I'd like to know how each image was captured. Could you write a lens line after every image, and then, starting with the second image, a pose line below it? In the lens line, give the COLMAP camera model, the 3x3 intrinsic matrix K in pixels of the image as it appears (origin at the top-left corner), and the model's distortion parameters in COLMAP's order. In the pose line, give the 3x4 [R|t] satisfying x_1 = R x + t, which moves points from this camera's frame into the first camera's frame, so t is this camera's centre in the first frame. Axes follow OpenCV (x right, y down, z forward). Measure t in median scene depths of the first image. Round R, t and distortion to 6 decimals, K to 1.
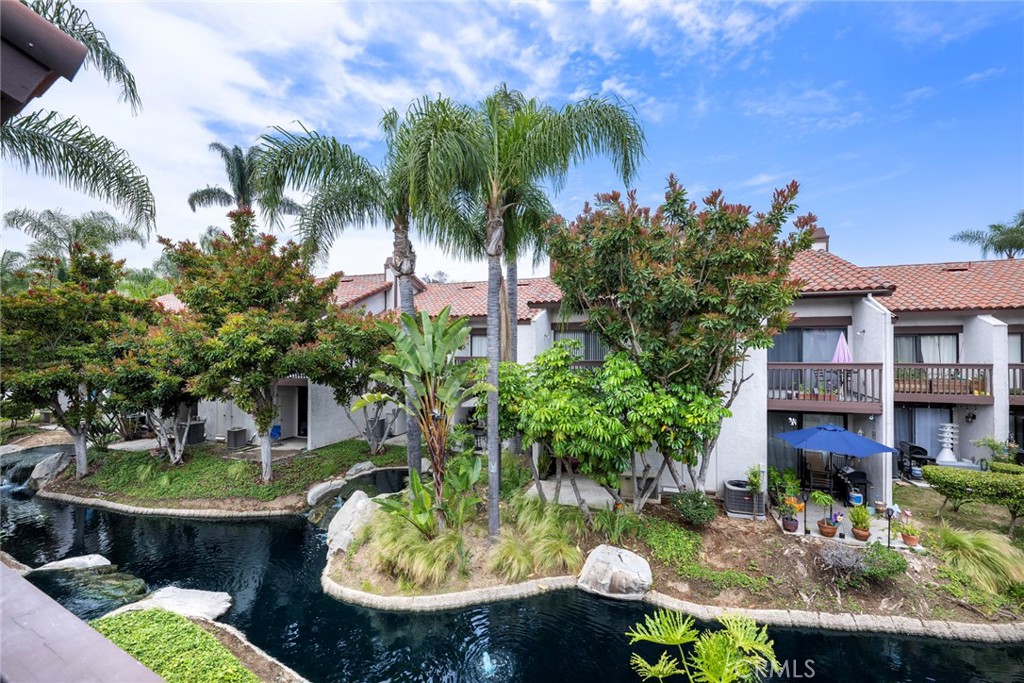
lens RADIAL K [[414.0, 0, 512.8], [0, 414.0, 345.3], [0, 0, 1]] dist [0.001931, -0.000303]
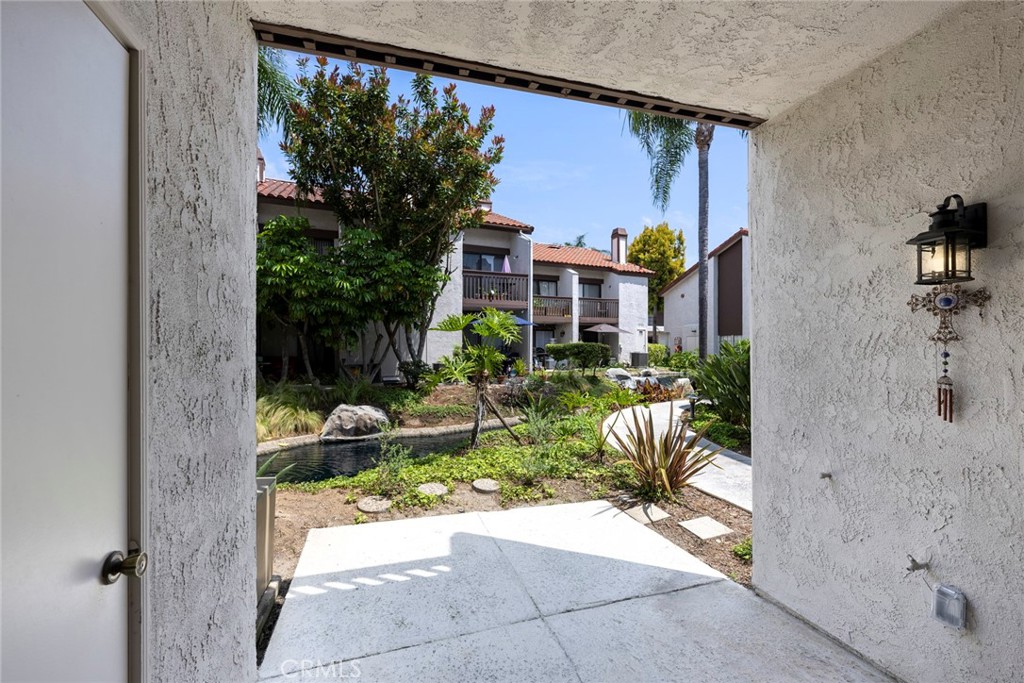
lens RADIAL K [[428.8, 0, 511.7], [0, 428.8, 351.4], [0, 0, 1]] dist [0.000309, 0.000119]
pose [[0.733973, -0.003011, 0.679172, -0.209227], [-0.004573, 0.999946, 0.009376, 0.338839], [-0.679163, -0.009988, 0.733919, -0.091275]]
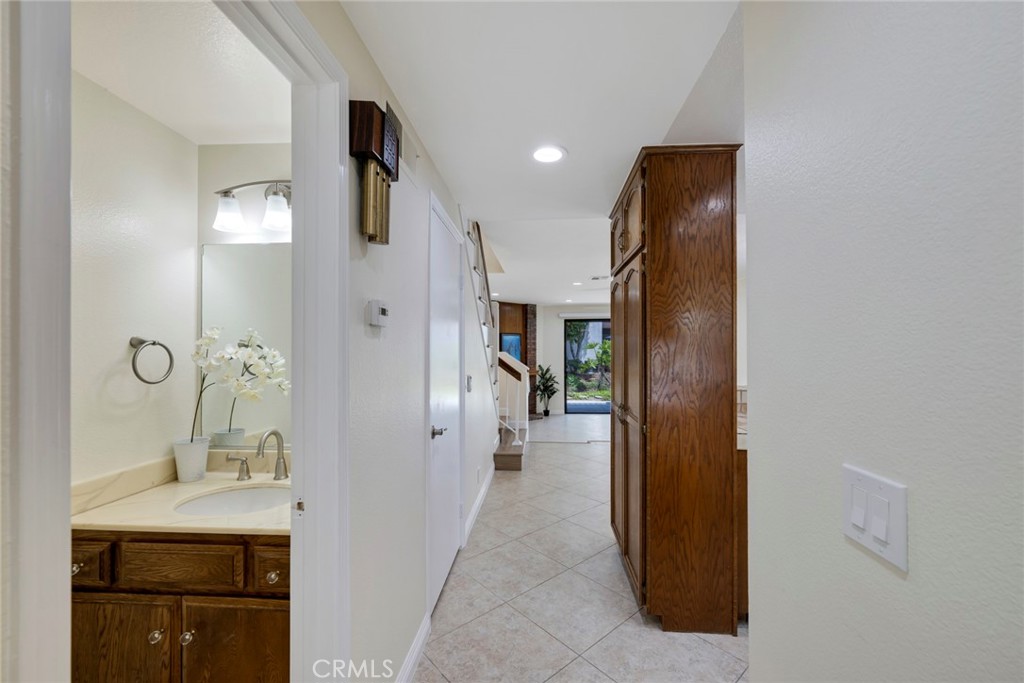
lens RADIAL K [[408.9, 0, 510.4], [0, 408.9, 344.7], [0, 0, 1]] dist [-0.000989, -0.000098]
pose [[0.928869, 0.003613, 0.370391, -0.758943], [-0.003490, 0.999993, -0.001004, 0.300749], [-0.370393, -0.000360, 0.928875, -0.984465]]
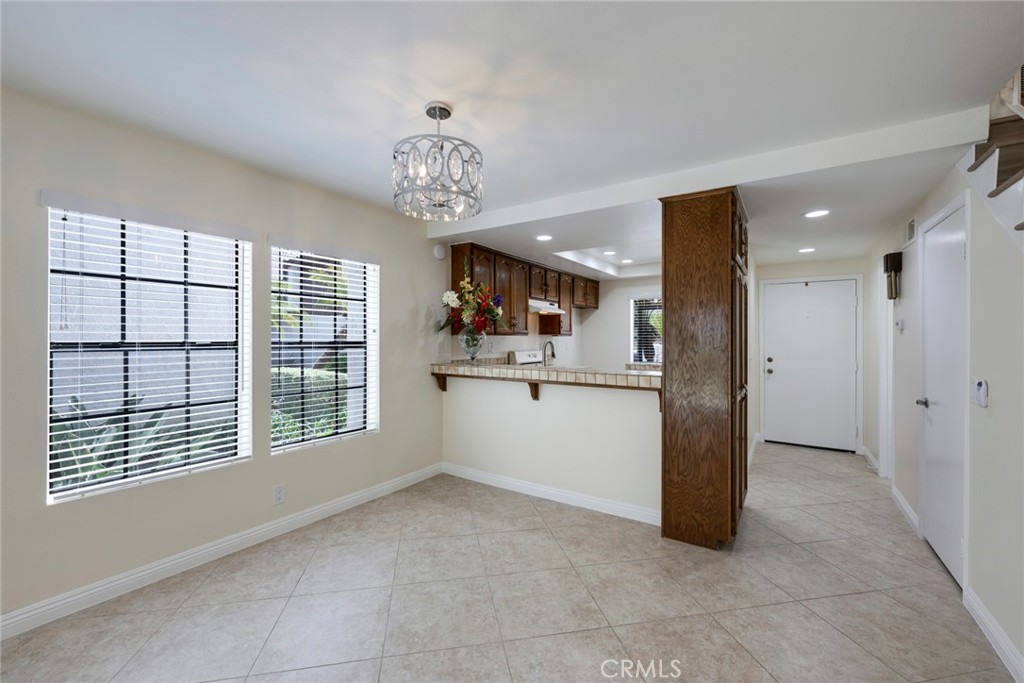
lens RADIAL K [[409.0, 0, 508.7], [0, 409.0, 337.5], [0, 0, 1]] dist [-0.000573, 0.000005]
pose [[-0.990902, -0.004183, 0.134523, -0.480340], [-0.005921, 0.999904, -0.012523, 0.307215], [-0.134458, -0.013205, -0.990831, -0.471192]]
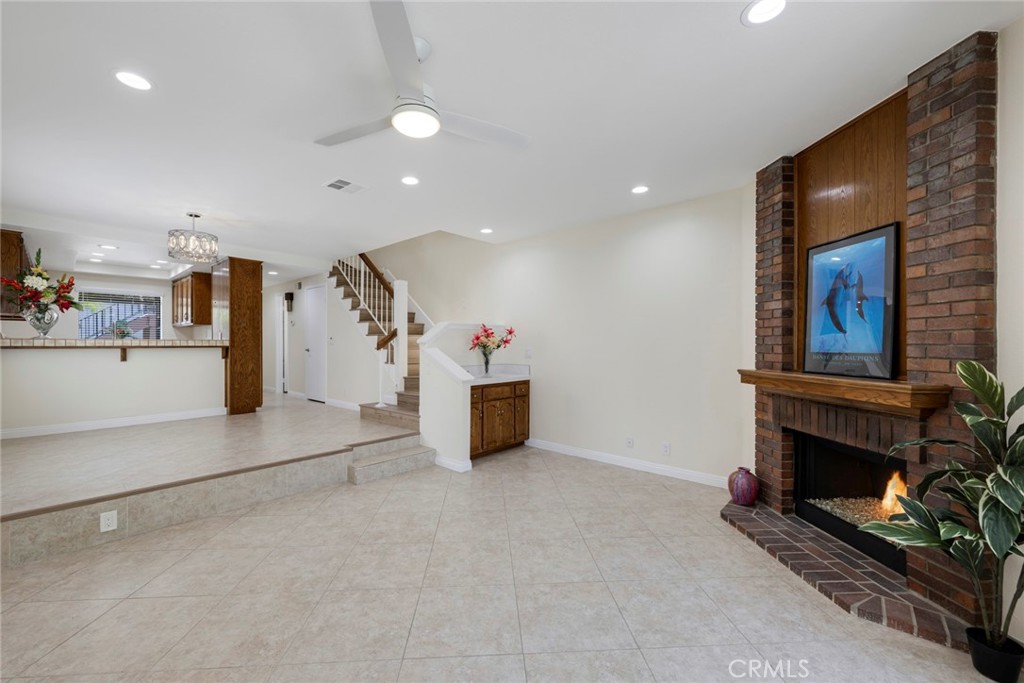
lens RADIAL K [[406.5, 0, 512.4], [0, 406.5, 344.3], [0, 0, 1]] dist [-0.000338, -0.000106]
pose [[-0.256993, -0.002662, -0.966410, -0.083687], [0.008037, 0.999956, -0.004892, 0.341706], [0.966380, -0.009024, -0.256960, -0.214207]]
